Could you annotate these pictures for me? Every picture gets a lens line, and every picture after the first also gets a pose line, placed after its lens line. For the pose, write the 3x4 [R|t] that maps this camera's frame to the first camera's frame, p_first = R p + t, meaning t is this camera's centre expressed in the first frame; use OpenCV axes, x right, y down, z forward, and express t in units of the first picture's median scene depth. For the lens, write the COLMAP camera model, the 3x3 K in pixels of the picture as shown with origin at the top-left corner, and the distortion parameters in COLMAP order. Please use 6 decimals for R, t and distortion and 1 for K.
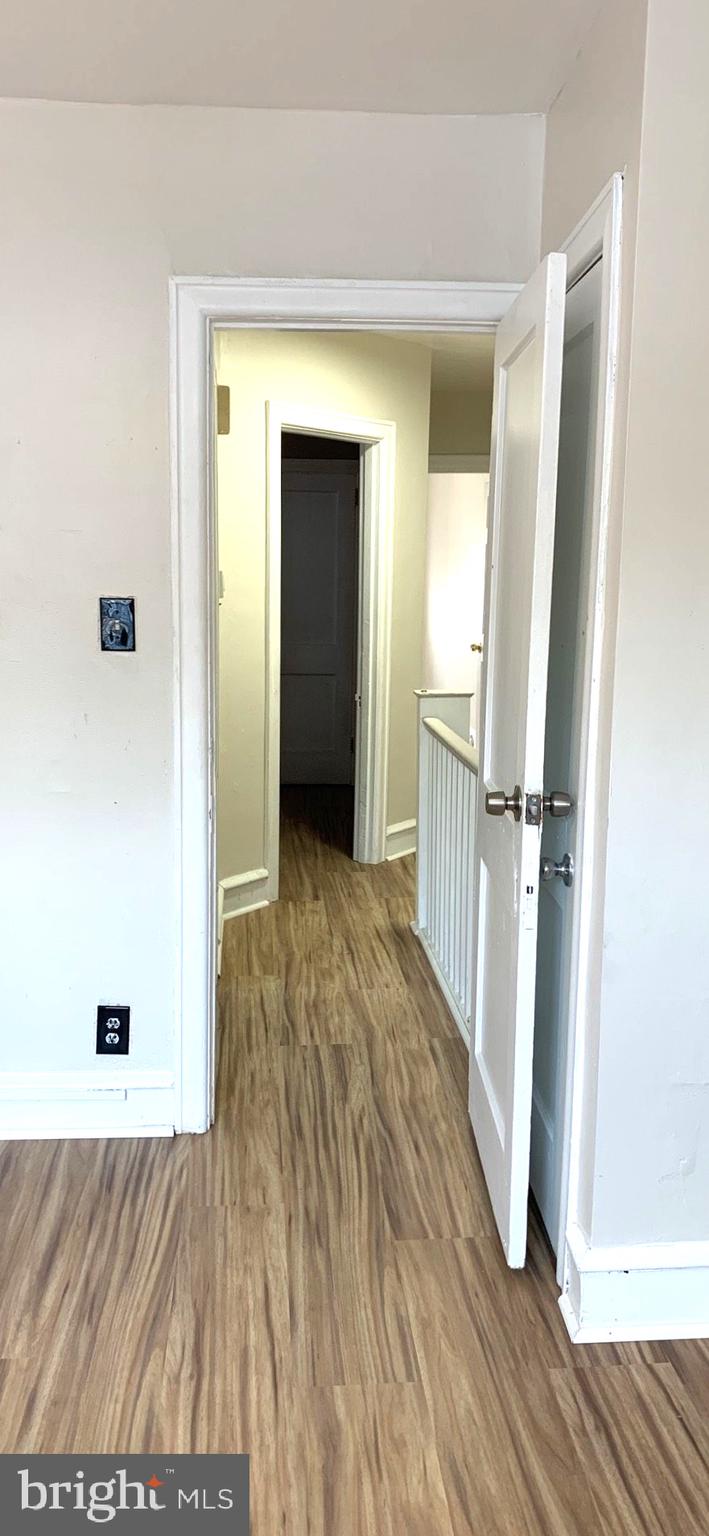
lens RADIAL K [[1207.3, 0, 354.5], [0, 1207.3, 768.0], [0, 0, 1]] dist [0.022963, -0.003297]
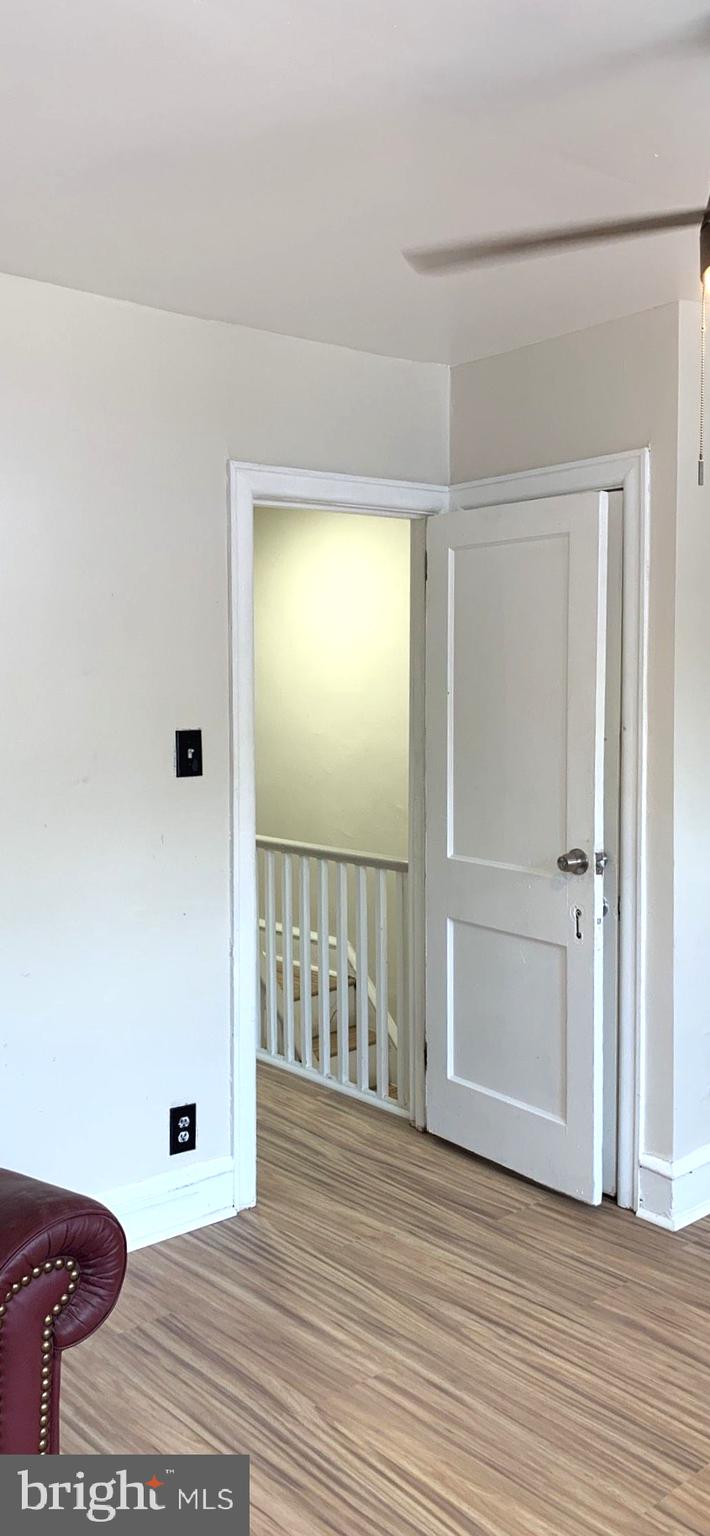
lens RADIAL K [[1256.4, 0, 355.0], [0, 1256.4, 768.0], [0, 0, 1]] dist [0.099362, -0.175773]
pose [[0.792047, -0.056497, 0.607840, -0.843609], [0.113294, 0.992015, -0.055423, -0.024571], [-0.599854, 0.112762, 0.792123, -0.022571]]
